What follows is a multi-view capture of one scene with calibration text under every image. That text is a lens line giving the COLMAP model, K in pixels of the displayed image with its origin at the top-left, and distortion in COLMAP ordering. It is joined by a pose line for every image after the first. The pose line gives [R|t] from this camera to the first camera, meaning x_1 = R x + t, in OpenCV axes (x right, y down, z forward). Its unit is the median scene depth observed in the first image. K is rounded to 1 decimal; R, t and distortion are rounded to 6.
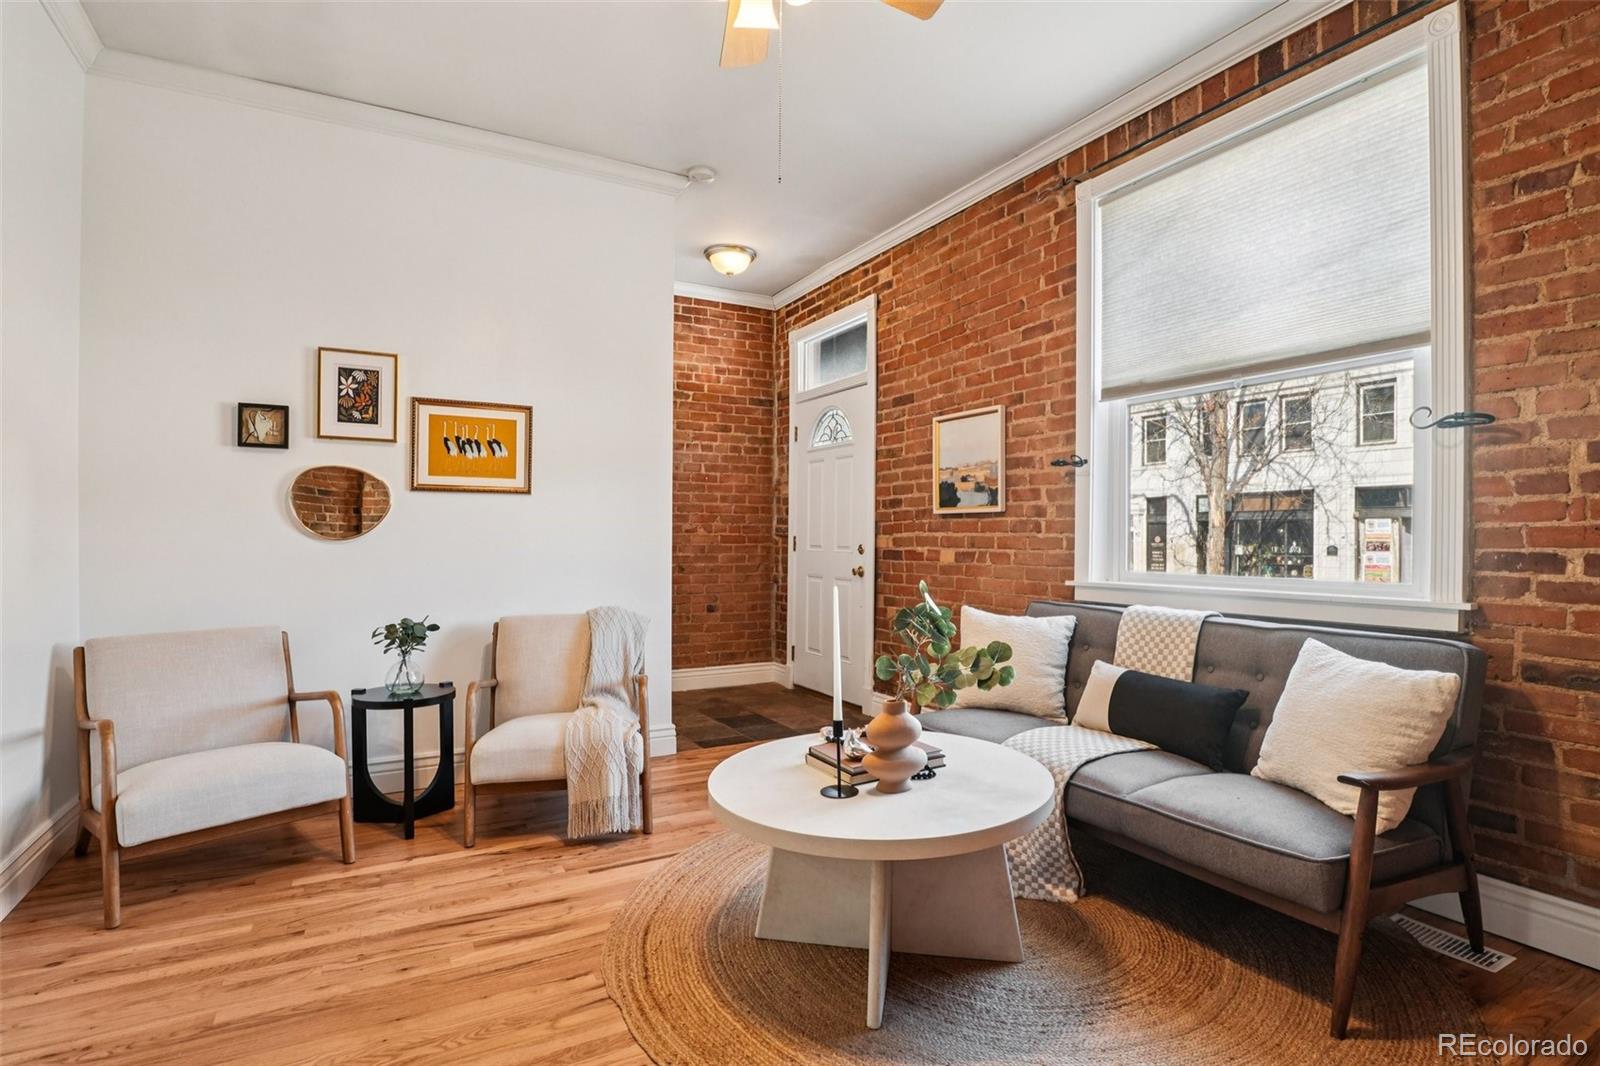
lens RADIAL K [[803.9, 0, 799.2], [0, 803.9, 533.2], [0, 0, 1]] dist [-0.042307, 0.009403]
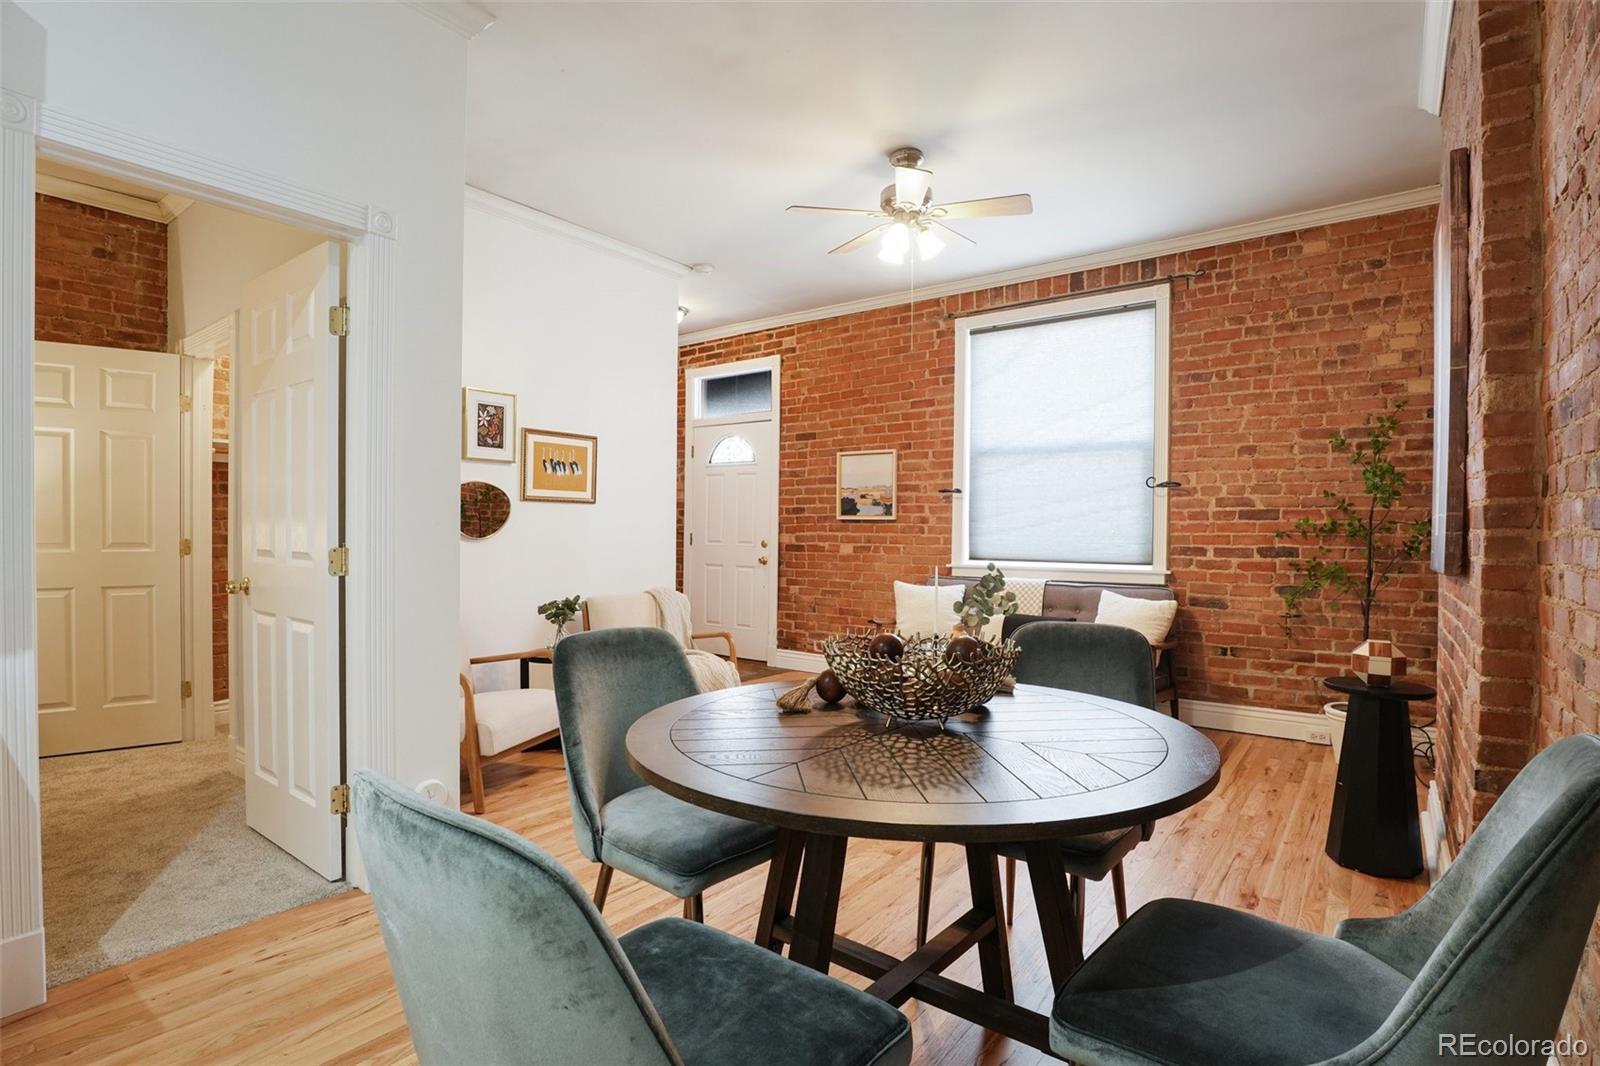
lens RADIAL K [[803.9, 0, 804.2], [0, 803.9, 531.7], [0, 0, 1]] dist [-0.042307, 0.009403]
pose [[0.912716, 0.003617, 0.408580, -0.594490], [-0.007712, 0.999935, 0.008375, -0.017238], [-0.408523, -0.010794, 0.912684, -0.362806]]
